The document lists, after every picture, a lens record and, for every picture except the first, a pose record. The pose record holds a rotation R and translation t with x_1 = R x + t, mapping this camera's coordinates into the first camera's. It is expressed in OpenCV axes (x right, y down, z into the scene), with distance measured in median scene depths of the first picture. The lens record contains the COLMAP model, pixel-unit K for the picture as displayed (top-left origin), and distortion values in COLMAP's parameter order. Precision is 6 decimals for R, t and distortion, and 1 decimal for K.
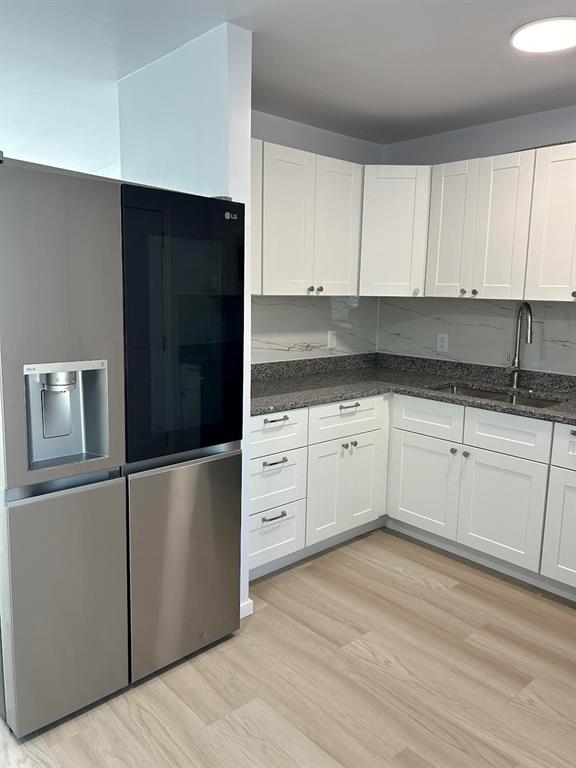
lens RADIAL K [[578.4, 0, 284.8], [0, 578.4, 379.3], [0, 0, 1]] dist [0.054155, -0.062557]
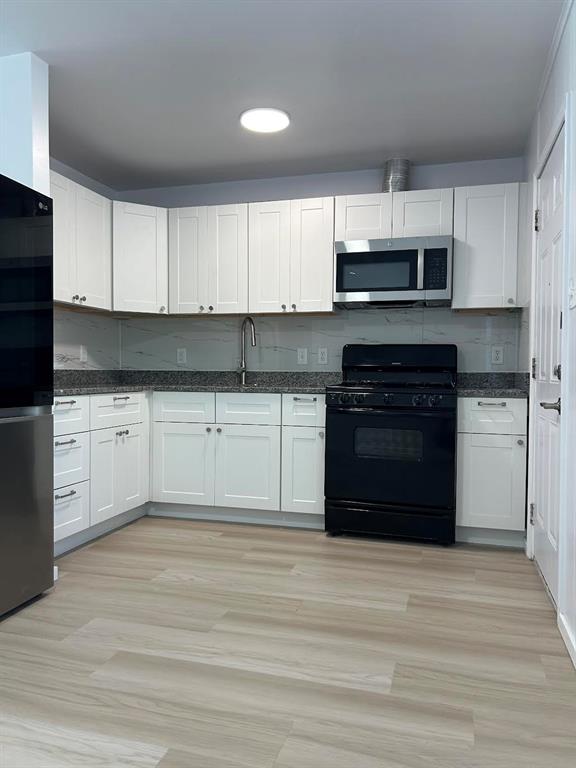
lens RADIAL K [[578.4, 0, 286.4], [0, 578.4, 384.4], [0, 0, 1]] dist [0.054155, -0.062557]
pose [[0.852123, -0.025221, 0.522734, -0.198039], [0.090357, 0.990928, -0.099483, 0.155285], [-0.515483, 0.132004, 0.846672, -0.130695]]
